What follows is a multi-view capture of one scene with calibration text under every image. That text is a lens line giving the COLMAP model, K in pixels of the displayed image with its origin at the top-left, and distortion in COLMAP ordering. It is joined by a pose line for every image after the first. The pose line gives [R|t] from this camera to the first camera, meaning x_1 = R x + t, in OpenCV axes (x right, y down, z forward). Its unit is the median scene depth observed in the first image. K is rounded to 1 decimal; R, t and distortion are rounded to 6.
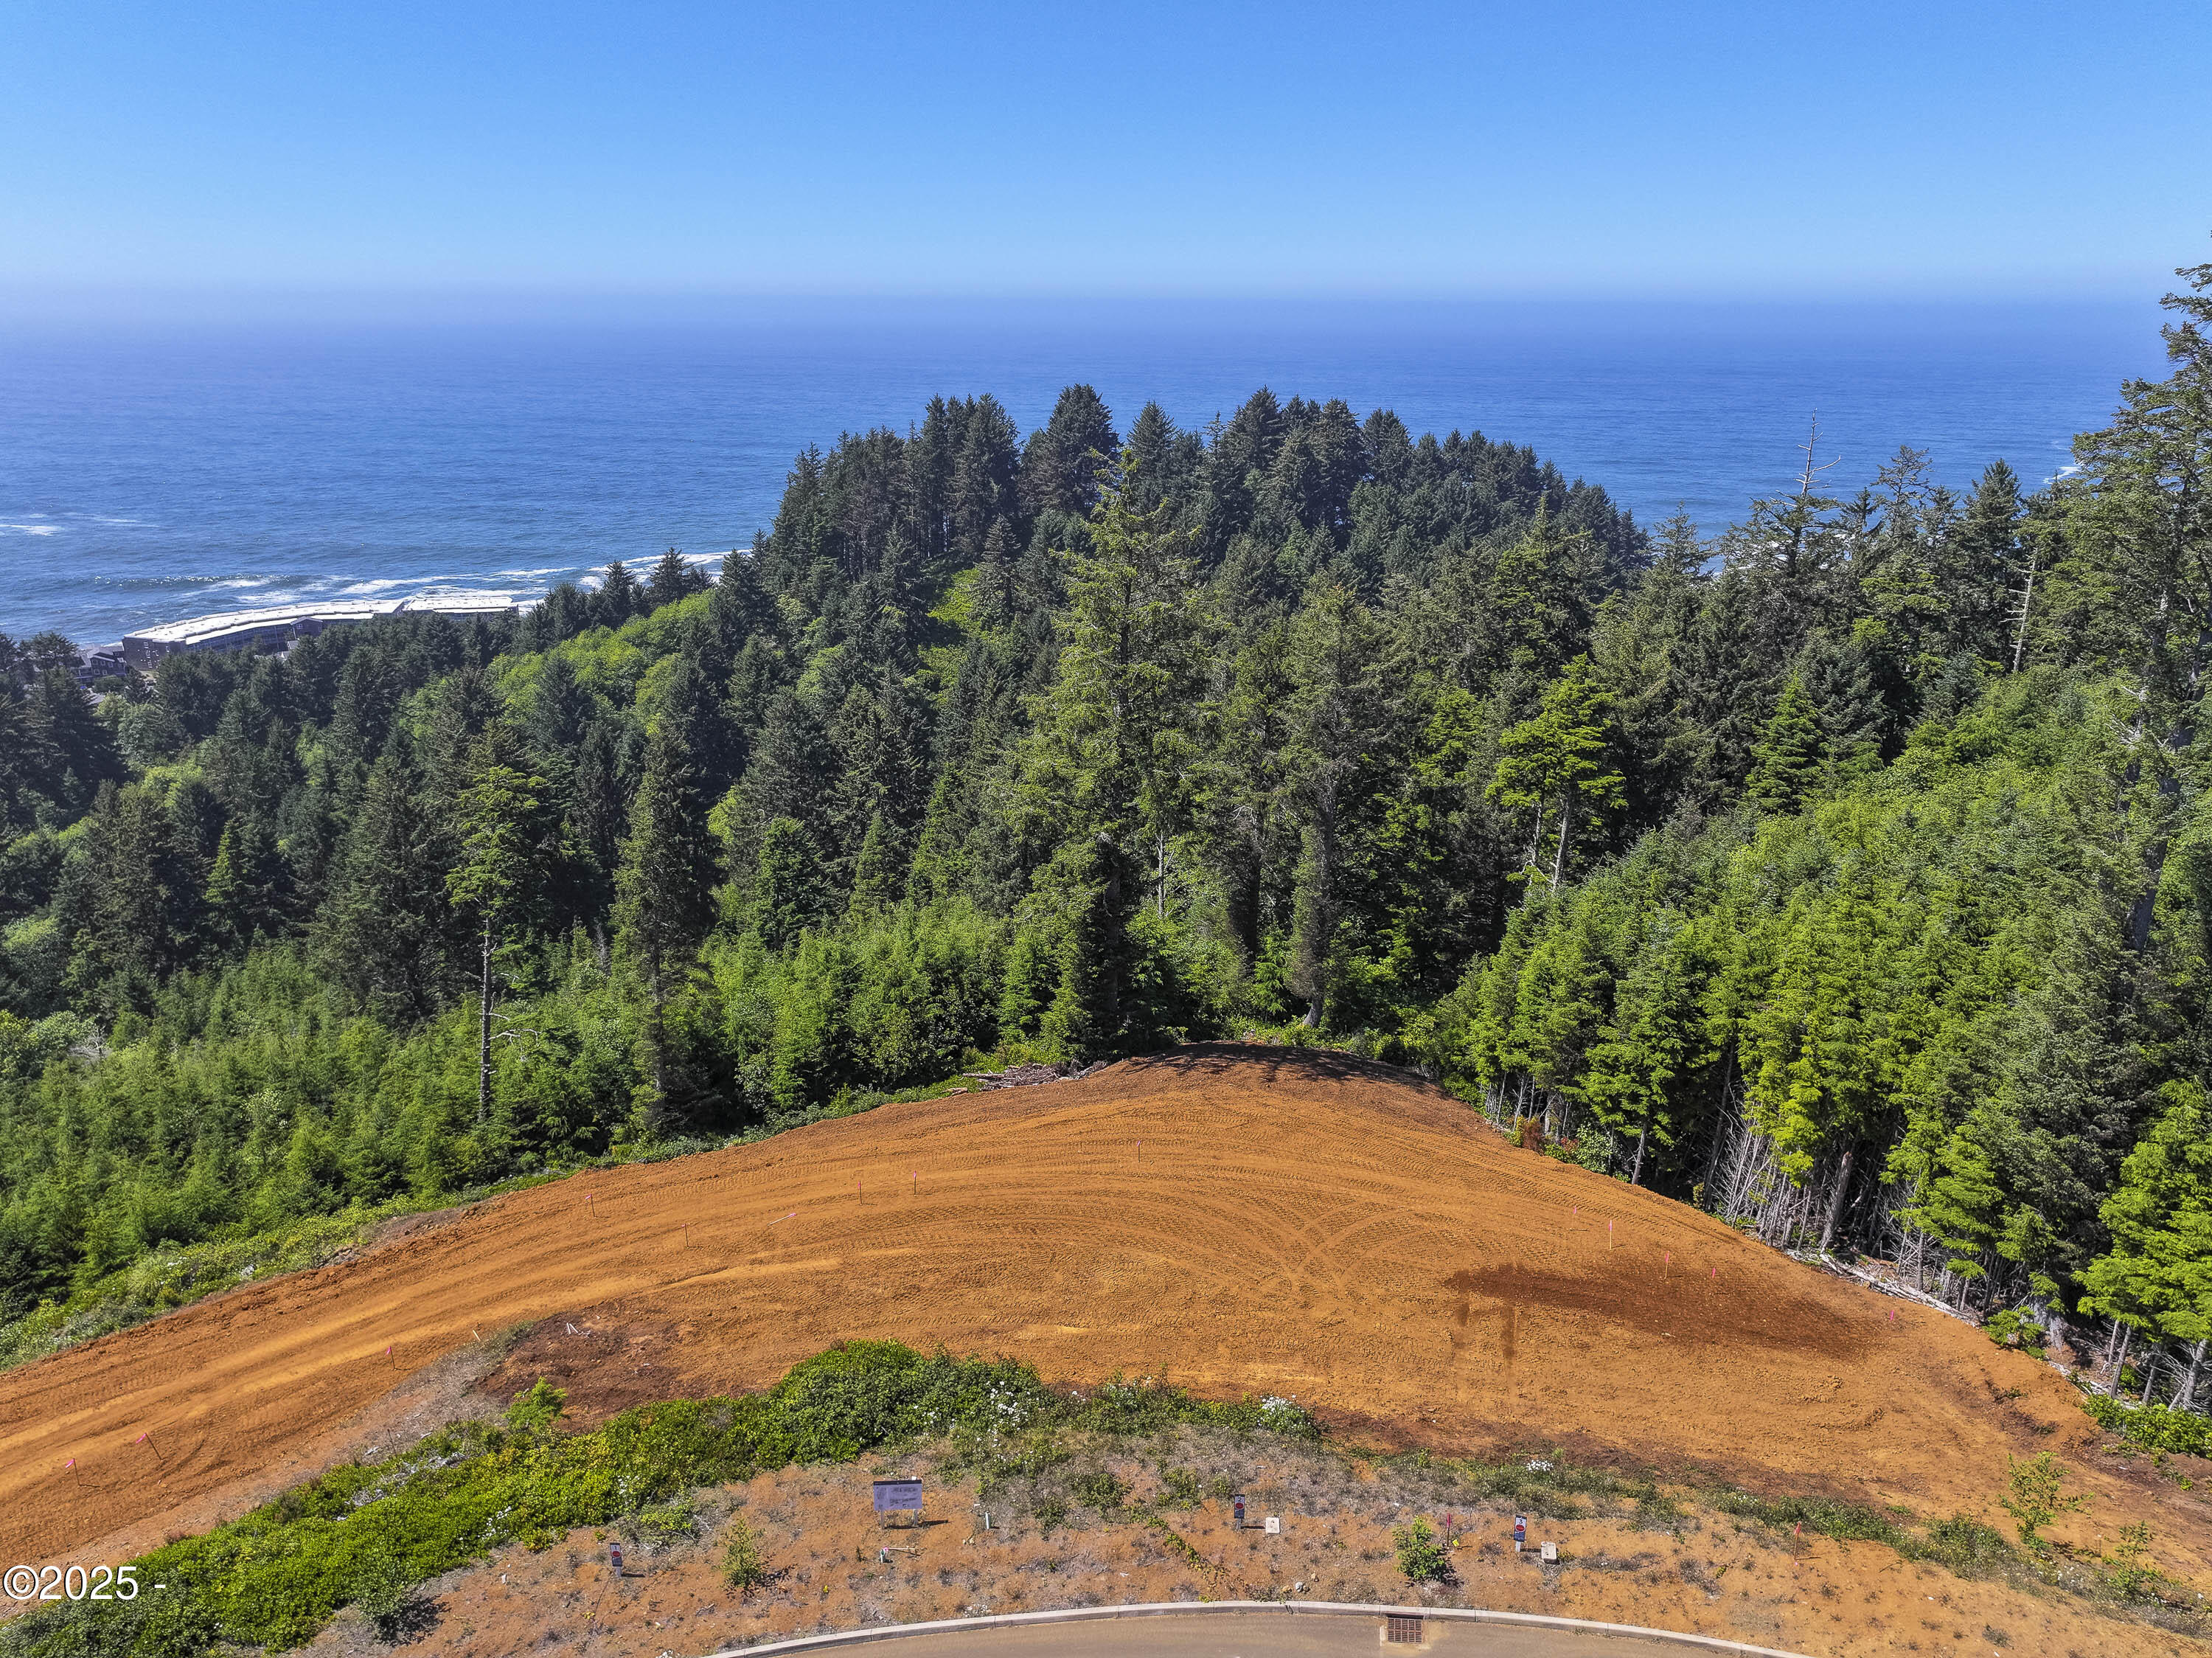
lens RADIAL K [[1558.6, 0, 1115.2], [0, 1558.6, 816.9], [0, 0, 1]] dist [0.004821, 0.003667]
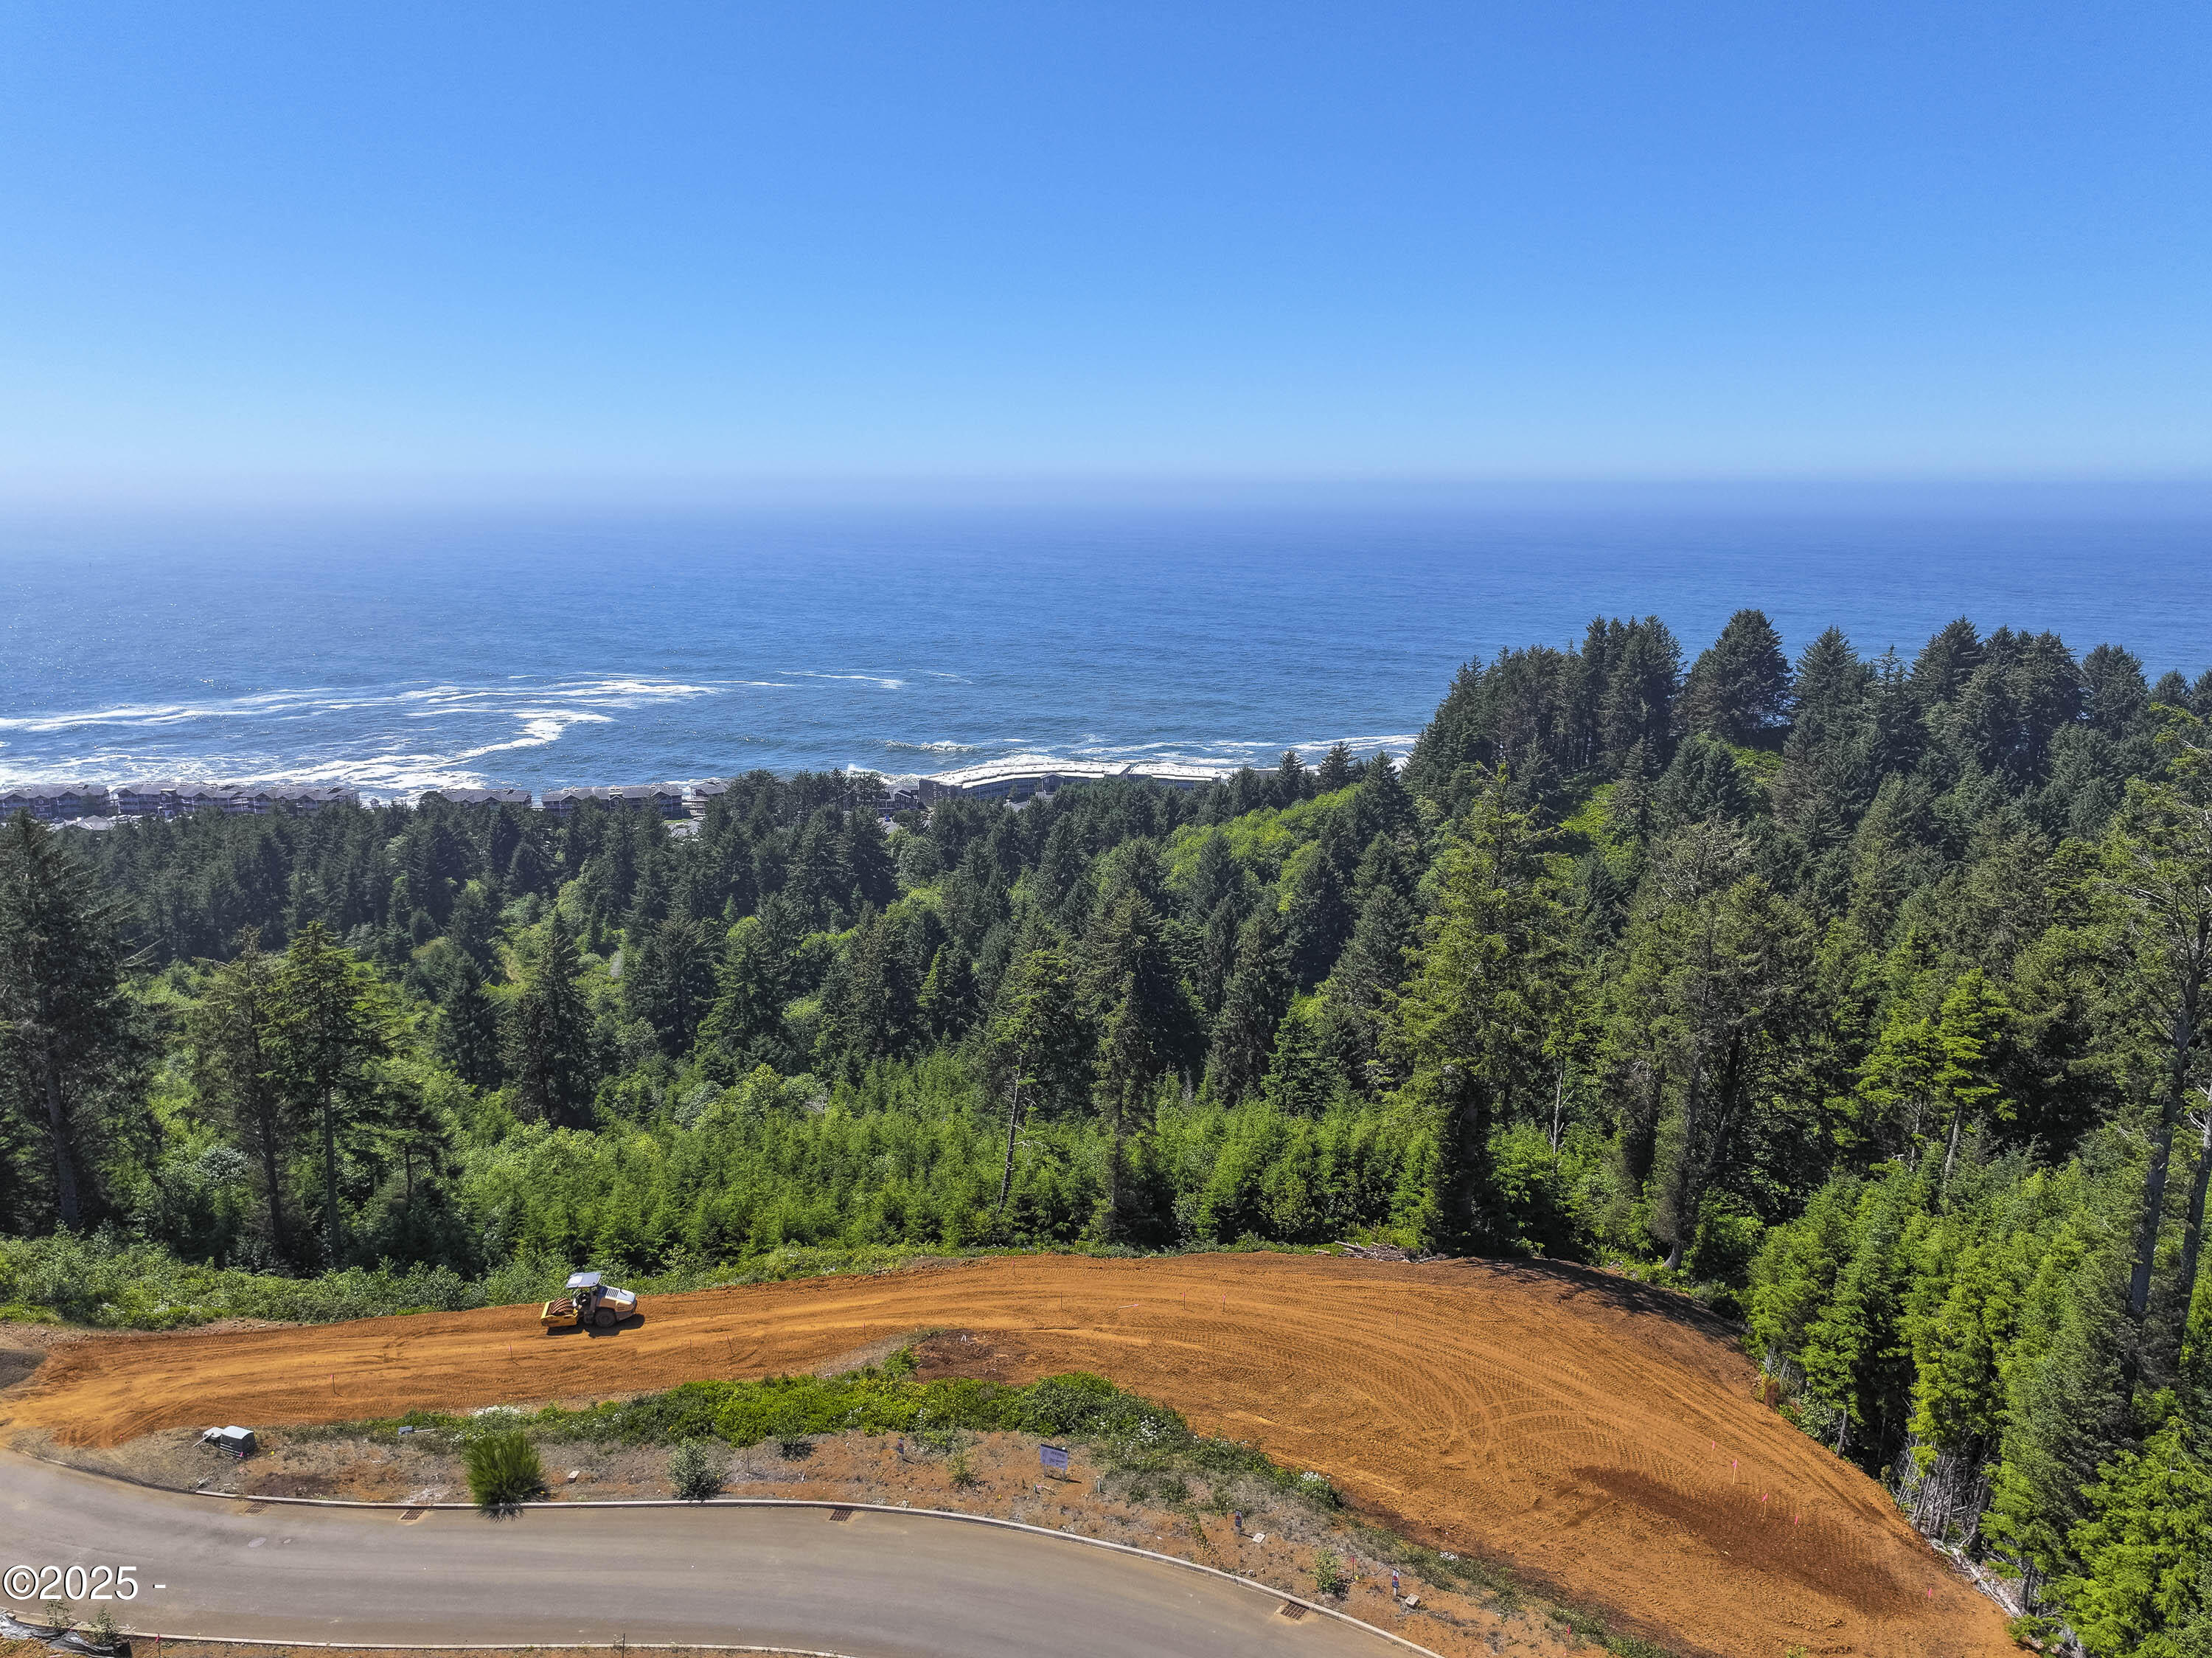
lens RADIAL K [[1558.6, 0, 1115.2], [0, 1558.6, 816.9], [0, 0, 1]] dist [0.004821, 0.003667]
pose [[0.895851, 0.089095, -0.435331, 0.108817], [-0.136382, 0.987538, -0.078545, -0.020269], [0.422908, 0.129736, 0.896837, -0.099808]]
